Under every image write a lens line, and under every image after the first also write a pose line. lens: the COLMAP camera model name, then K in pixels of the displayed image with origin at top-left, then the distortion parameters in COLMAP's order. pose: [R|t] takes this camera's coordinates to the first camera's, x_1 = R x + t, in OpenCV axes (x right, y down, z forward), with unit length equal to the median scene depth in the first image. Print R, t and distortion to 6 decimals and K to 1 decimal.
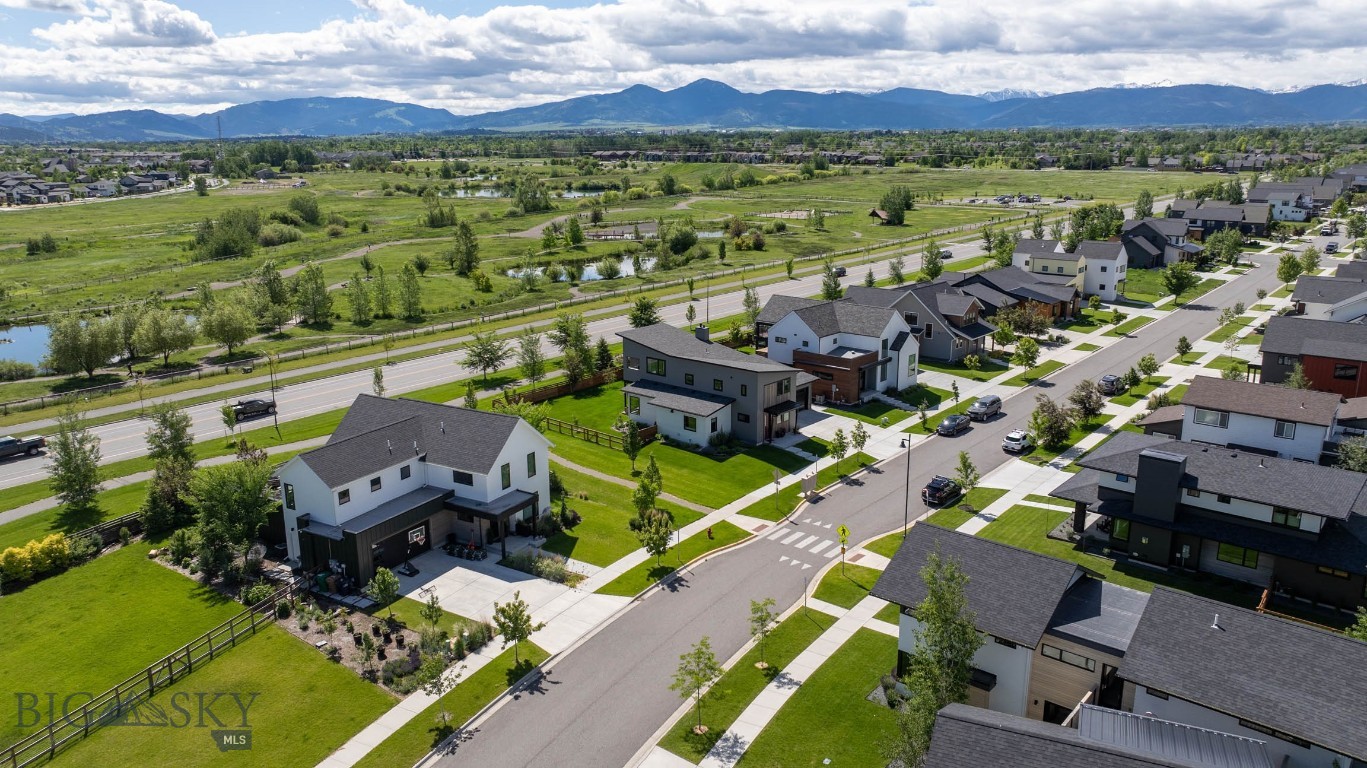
lens RADIAL K [[959.1, 0, 683.5], [0, 959.1, 384.0], [0, 0, 1]] dist [-0.019947, 0.006638]
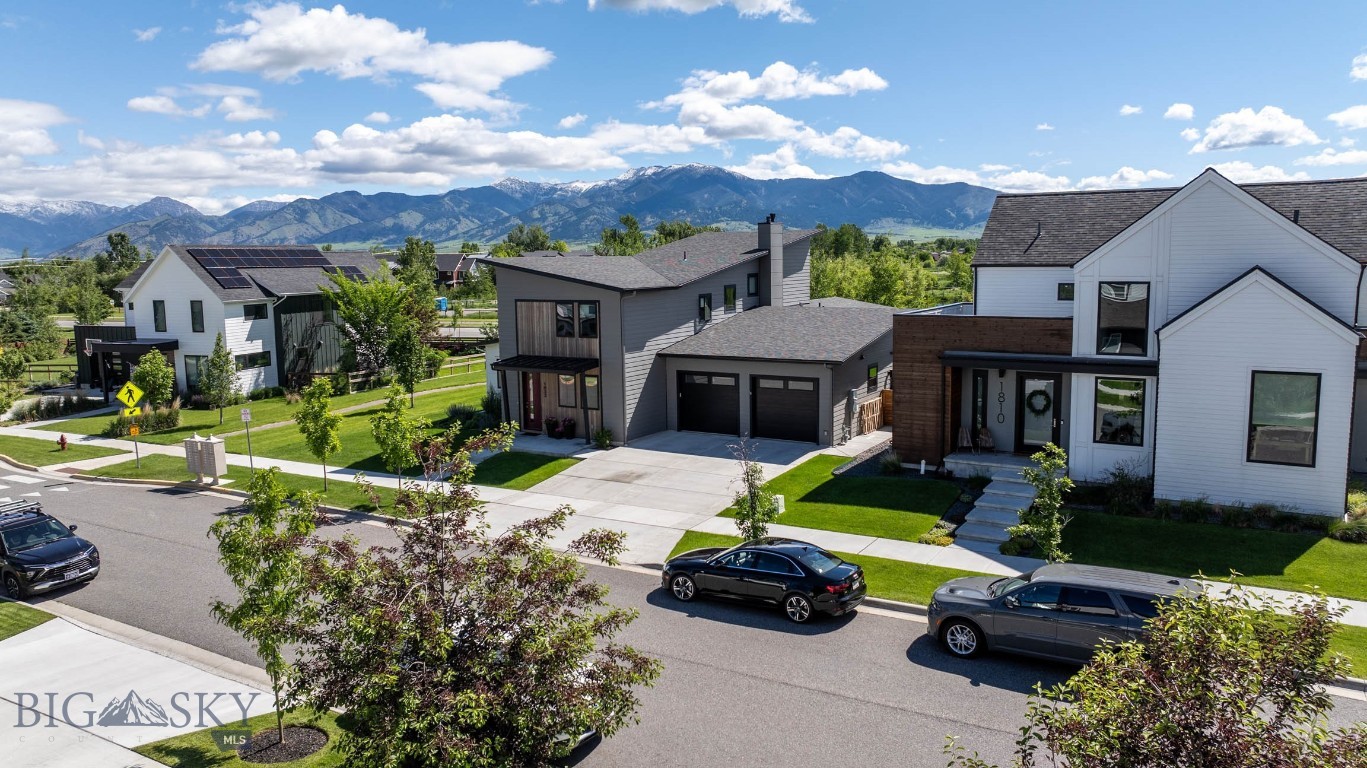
lens RADIAL K [[959.1, 0, 683.5], [0, 959.1, 384.0], [0, 0, 1]] dist [-0.019947, 0.006638]
pose [[0.167458, 0.136056, -0.976446, 0.518088], [-0.230718, 0.968337, 0.095358, -0.019690], [0.958502, 0.209316, 0.193547, 0.973620]]
